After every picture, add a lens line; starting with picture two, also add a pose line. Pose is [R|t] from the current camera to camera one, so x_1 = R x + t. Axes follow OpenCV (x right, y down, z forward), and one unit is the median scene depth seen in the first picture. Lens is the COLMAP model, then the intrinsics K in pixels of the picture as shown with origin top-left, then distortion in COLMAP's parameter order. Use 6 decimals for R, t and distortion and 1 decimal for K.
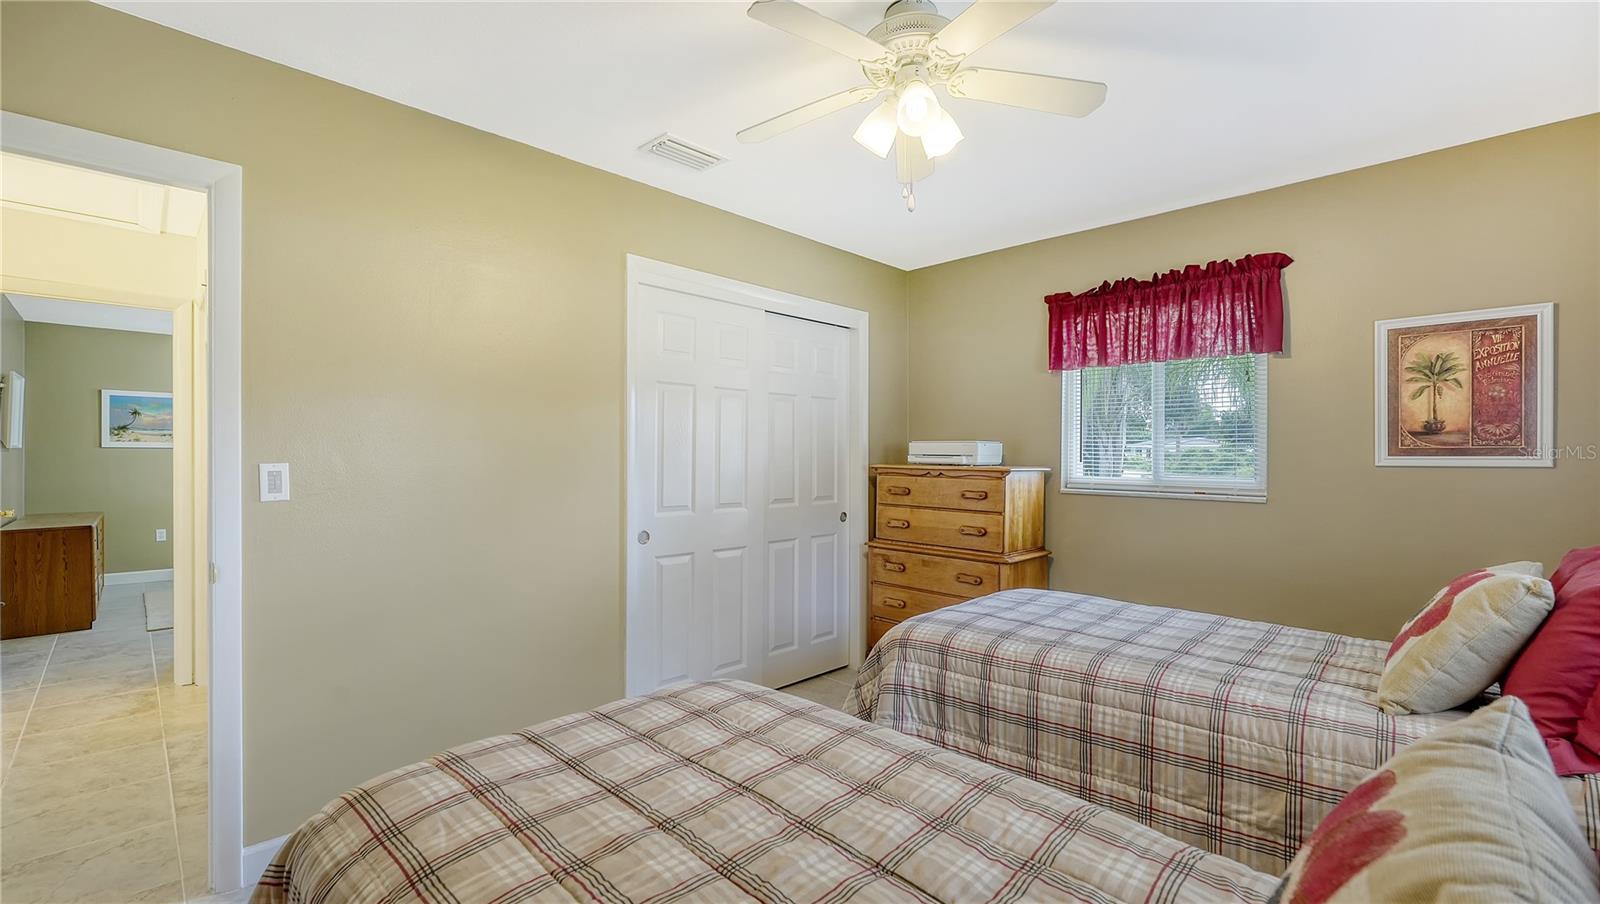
lens RADIAL K [[683.8, 0, 807.9], [0, 683.8, 453.4], [0, 0, 1]] dist [-0.004291, -0.000190]
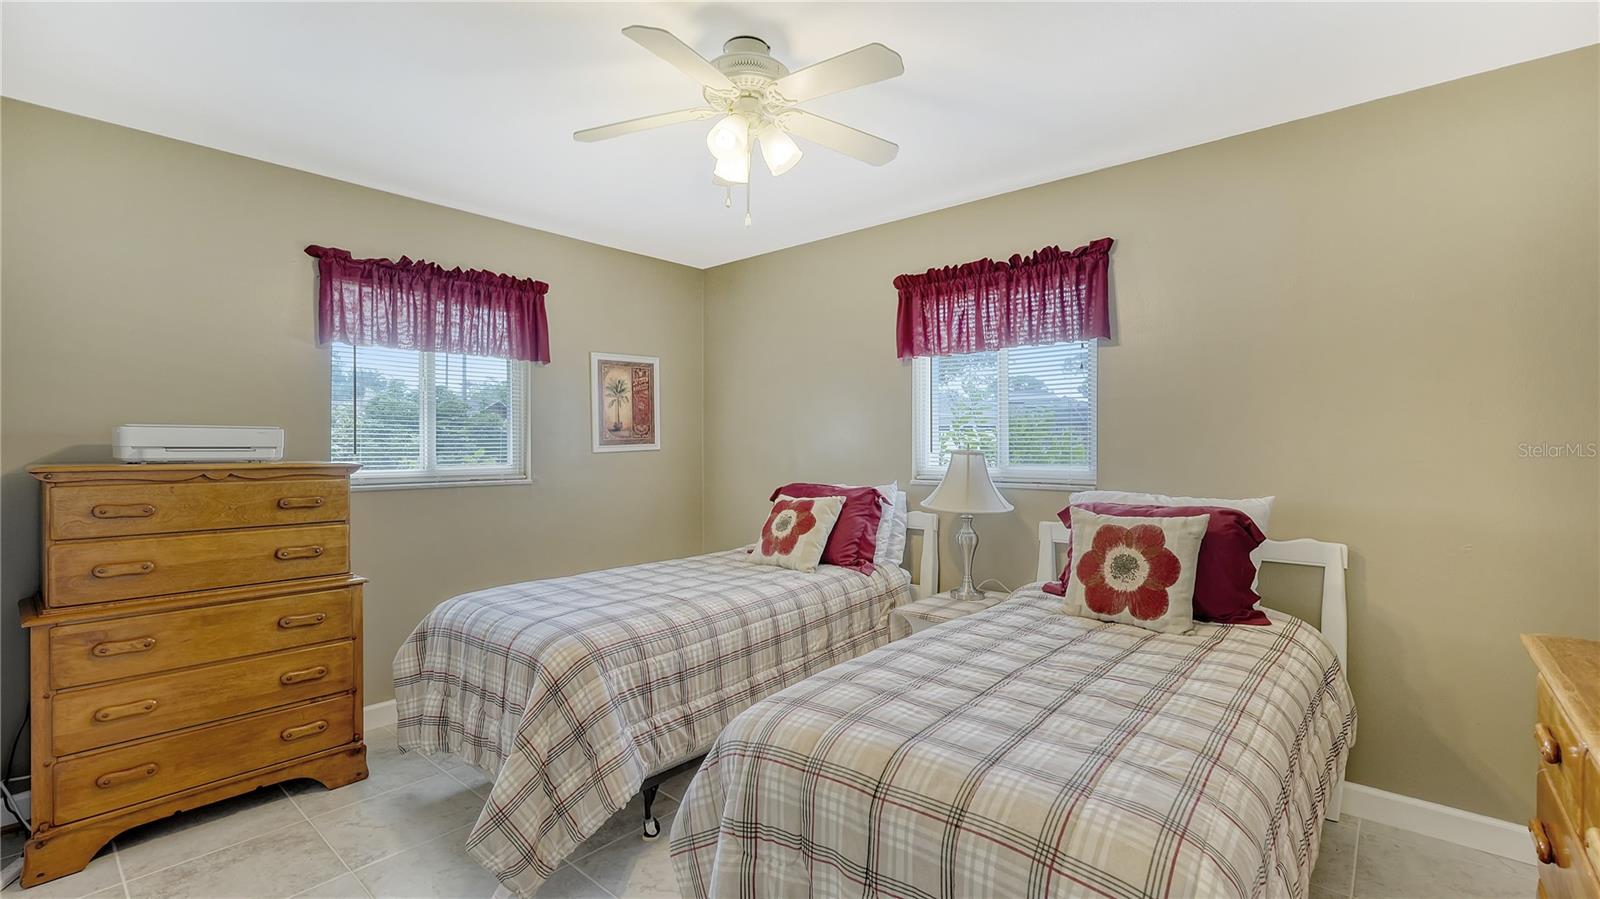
lens RADIAL K [[679.2, 0, 808.0], [0, 679.2, 445.4], [0, 0, 1]] dist [0.000766, 0.000010]
pose [[-0.064367, -0.006042, 0.997908, -0.668990], [0.002040, 0.999979, 0.006186, -0.003681], [-0.997924, 0.002434, -0.064353, 0.676488]]
